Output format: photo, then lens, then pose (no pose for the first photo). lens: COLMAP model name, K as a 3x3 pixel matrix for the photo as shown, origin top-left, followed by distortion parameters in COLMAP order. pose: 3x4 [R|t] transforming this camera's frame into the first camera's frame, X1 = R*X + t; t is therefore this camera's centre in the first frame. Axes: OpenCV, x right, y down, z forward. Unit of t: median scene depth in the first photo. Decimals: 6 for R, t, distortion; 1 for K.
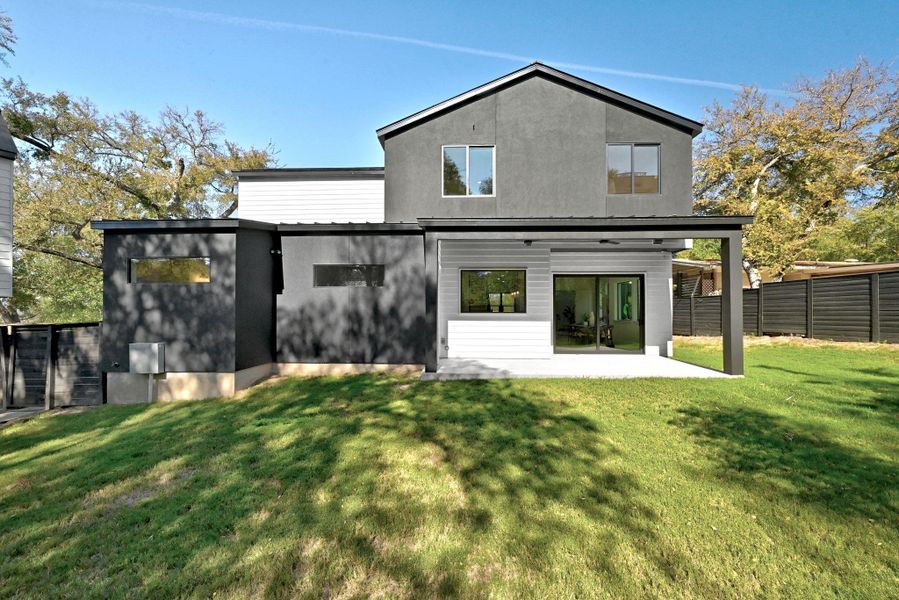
lens RADIAL K [[358.8, 0, 449.7], [0, 358.8, 293.3], [0, 0, 1]] dist [-0.000751, -0.000054]
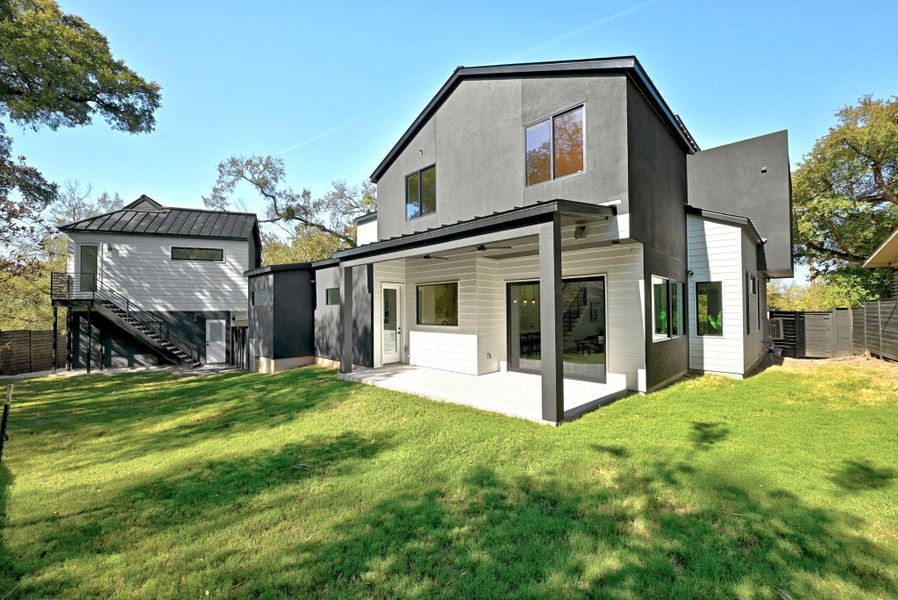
lens RADIAL K [[361.1, 0, 449.0], [0, 361.1, 300.0], [0, 0, 1]] dist [-0.035530, -0.000151]
pose [[0.750913, -0.025569, -0.659906, 0.906290], [0.038850, 0.999230, 0.005490, -0.024151], [0.659258, -0.029760, 0.751328, 0.257734]]
